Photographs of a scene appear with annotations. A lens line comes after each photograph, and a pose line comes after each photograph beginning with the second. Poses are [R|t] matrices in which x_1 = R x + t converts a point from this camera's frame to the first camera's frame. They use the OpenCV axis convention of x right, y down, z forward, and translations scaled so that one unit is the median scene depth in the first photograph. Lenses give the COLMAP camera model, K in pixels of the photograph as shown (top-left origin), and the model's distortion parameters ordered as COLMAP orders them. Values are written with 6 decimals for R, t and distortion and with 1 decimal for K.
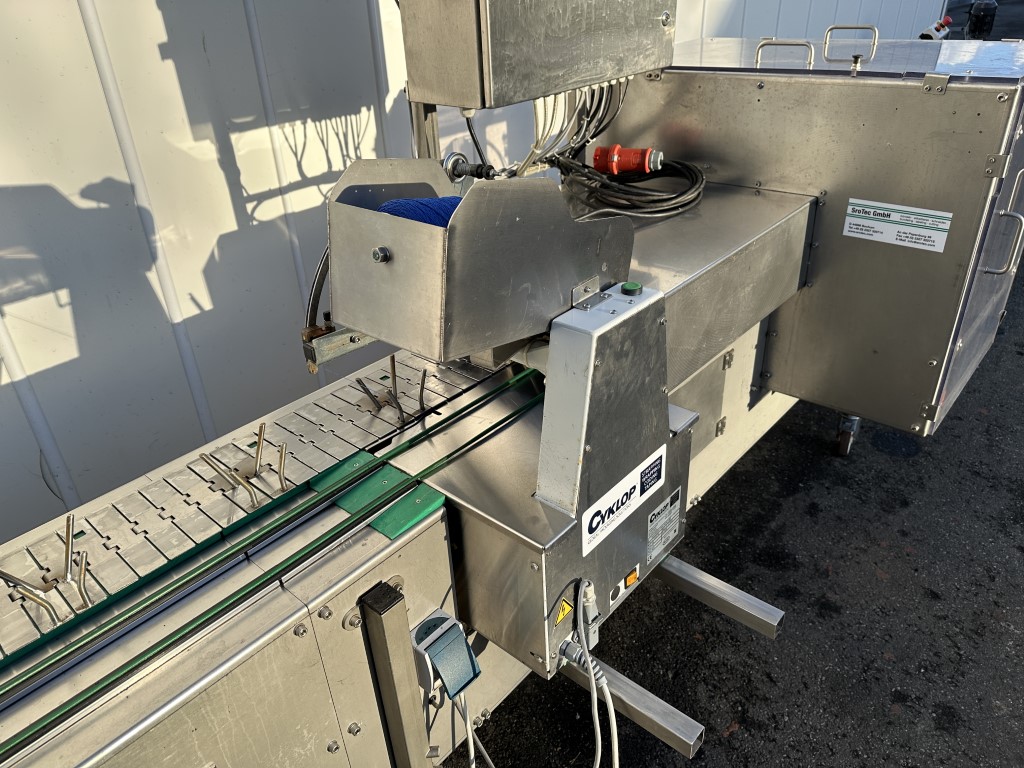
lens RADIAL K [[727.8, 0, 512.0], [0, 727.8, 384.0], [0, 0, 1]] dist [0.061392, -0.104220]
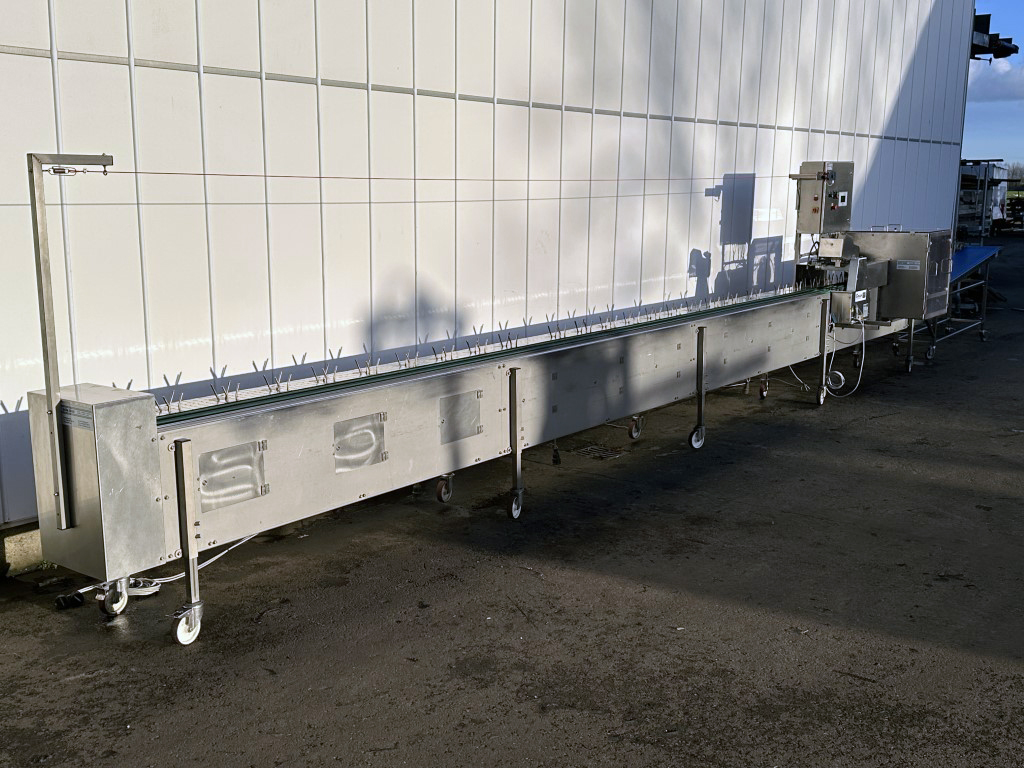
lens RADIAL K [[1055.9, 0, 512.0], [0, 1055.9, 384.0], [0, 0, 1]] dist [0.242179, -0.508009]
pose [[0.997418, 0.036480, 0.061863, -2.000846], [-0.014471, 0.945805, -0.324412, 2.350818], [-0.070344, 0.322679, 0.943891, -4.256760]]
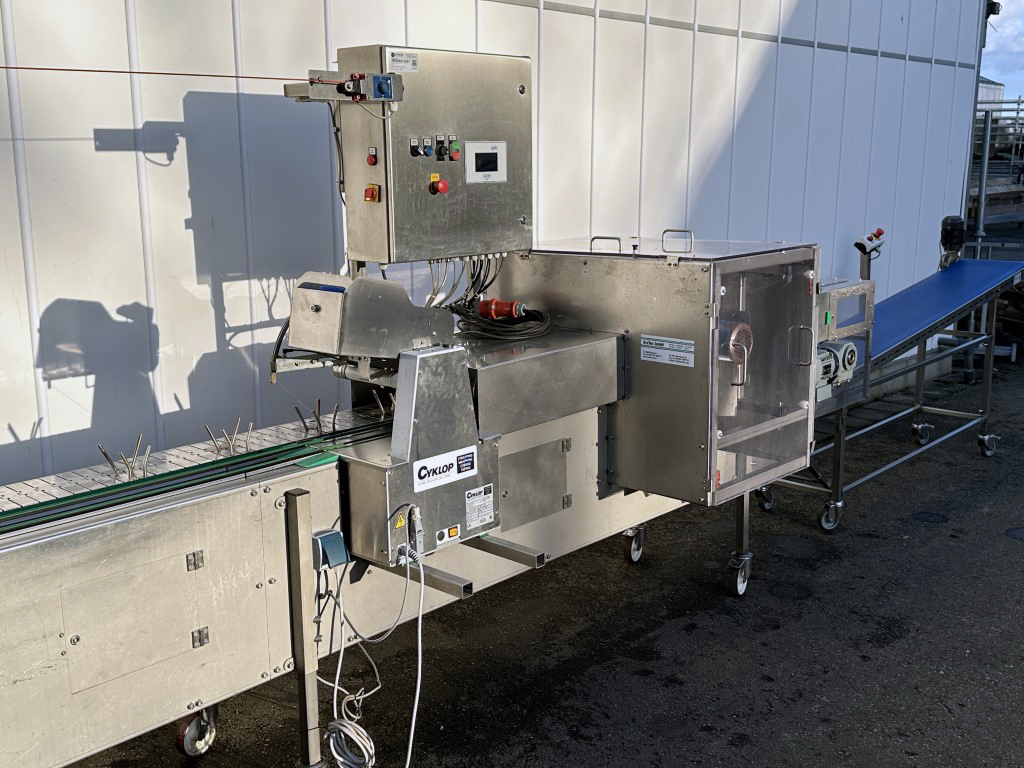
lens RADIAL K [[1055.9, 0, 512.0], [0, 1055.9, 384.0], [0, 0, 1]] dist [0.242179, -0.508009]
pose [[0.998782, 0.042226, -0.025530, 0.251229], [-0.047993, 0.951552, -0.303719, 0.490933], [0.011468, 0.304574, 0.952420, -0.983326]]
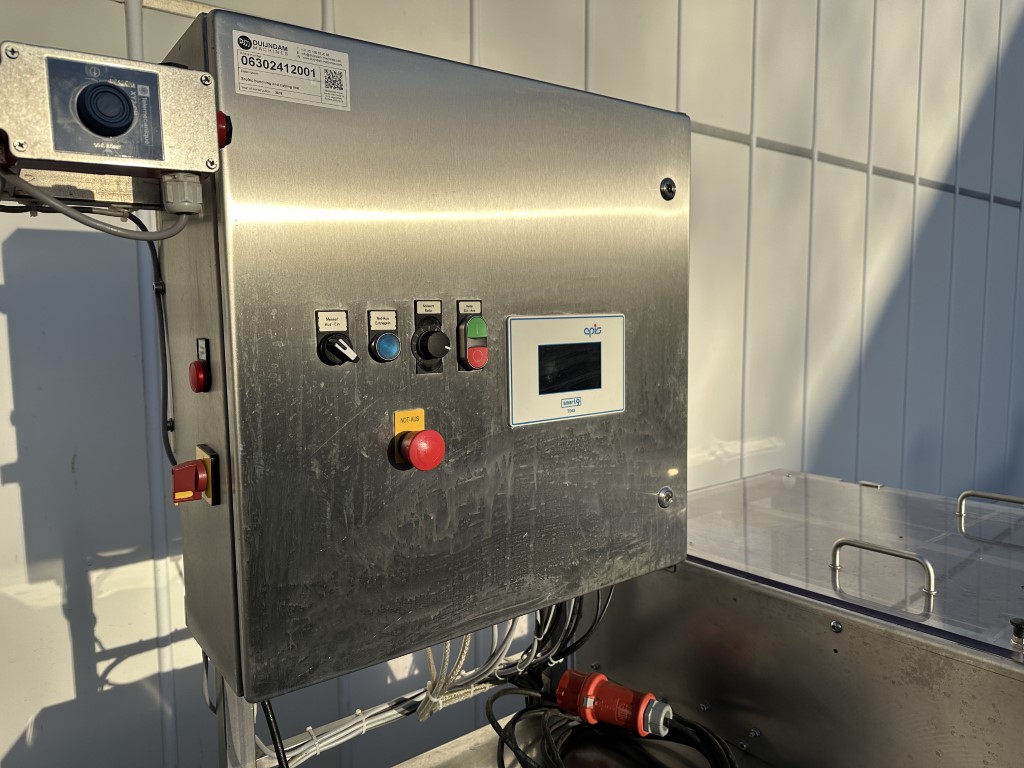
lens RADIAL K [[710.6, 0, 510.5], [0, 710.6, 361.8], [0, 0, 1]] dist [0.061264, -0.090981]
pose [[0.979403, 0.045652, -0.196687, 0.190456], [-0.126503, 0.897960, -0.421503, -0.320960], [0.157375, 0.437703, 0.885240, 0.381362]]
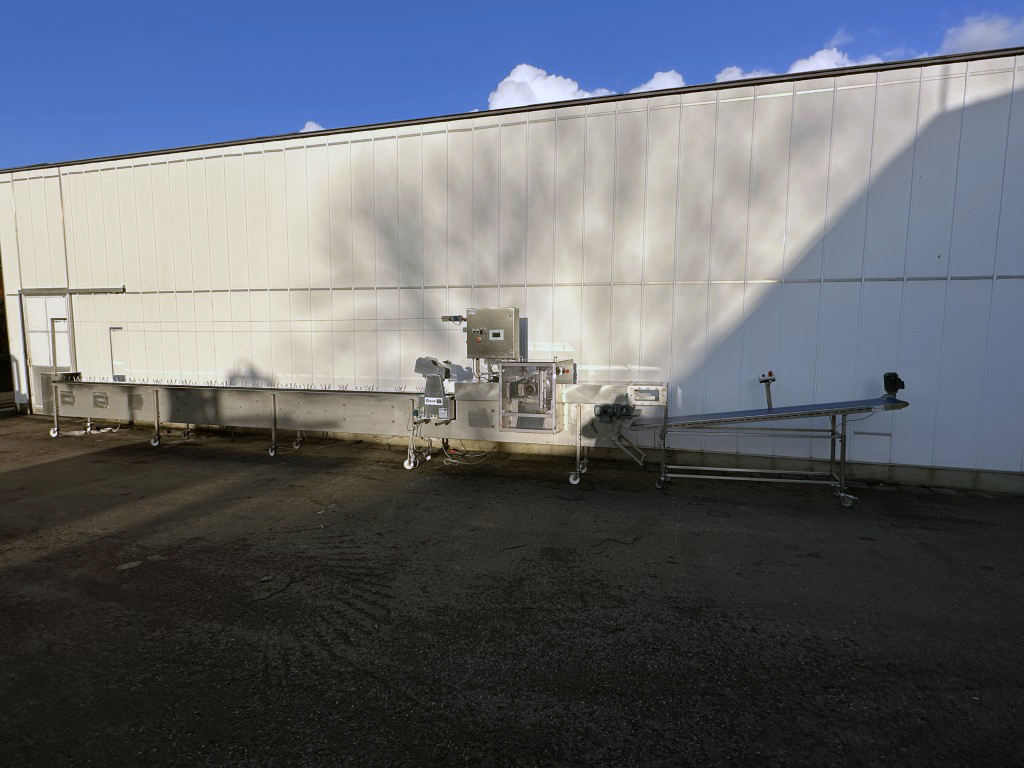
lens RADIAL K [[523.1, 0, 512.0], [0, 523.1, 384.0], [0, 0, 1]] dist [-0.001272, -0.000214]
pose [[0.420880, 0.120286, -0.899106, 3.740515], [-0.467376, 0.878237, -0.101289, 0.116721], [0.777444, 0.462851, 0.425851, -0.545849]]
